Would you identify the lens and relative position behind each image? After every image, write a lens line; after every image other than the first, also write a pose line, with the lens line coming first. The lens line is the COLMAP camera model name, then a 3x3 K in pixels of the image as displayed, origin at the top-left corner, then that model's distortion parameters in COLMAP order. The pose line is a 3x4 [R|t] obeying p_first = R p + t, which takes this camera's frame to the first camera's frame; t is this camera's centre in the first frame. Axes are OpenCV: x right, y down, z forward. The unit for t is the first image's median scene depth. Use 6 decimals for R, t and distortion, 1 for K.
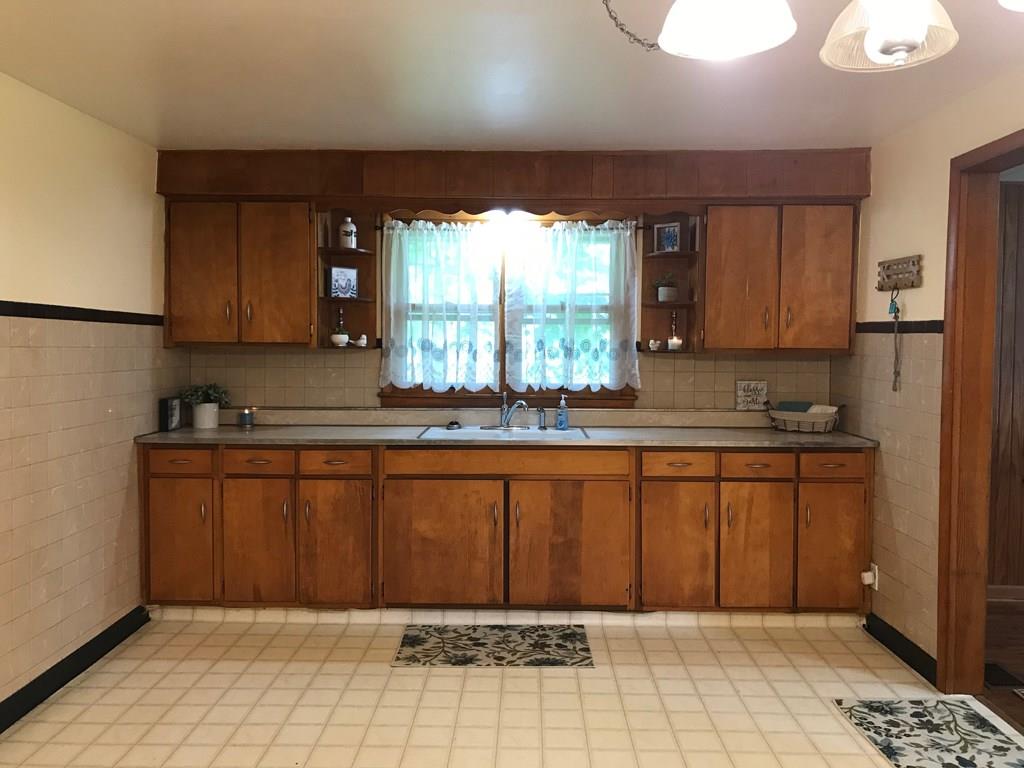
lens RADIAL K [[844.7, 0, 510.0], [0, 844.7, 383.7], [0, 0, 1]] dist [-0.040643, 0.008857]
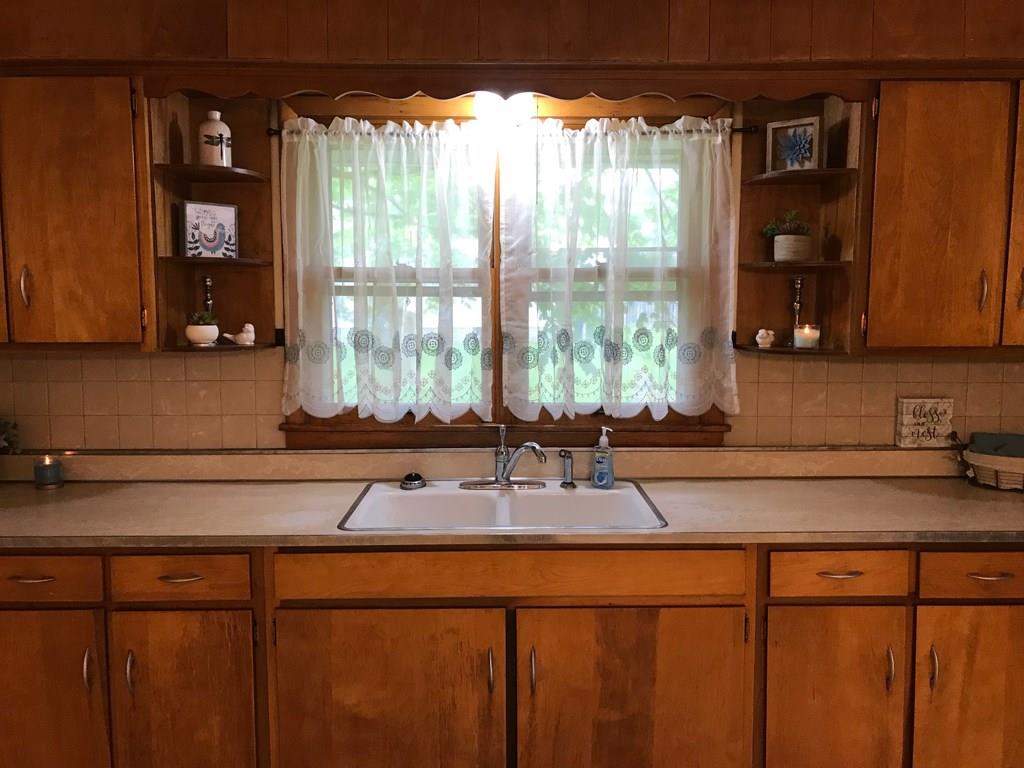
lens RADIAL K [[844.7, 0, 515.6], [0, 844.7, 383.7], [0, 0, 1]] dist [-0.040643, 0.008857]
pose [[0.999450, -0.010147, 0.031572, -0.015002], [0.008577, 0.998738, 0.049481, -0.045529], [-0.032035, -0.049183, 0.998276, 0.445183]]
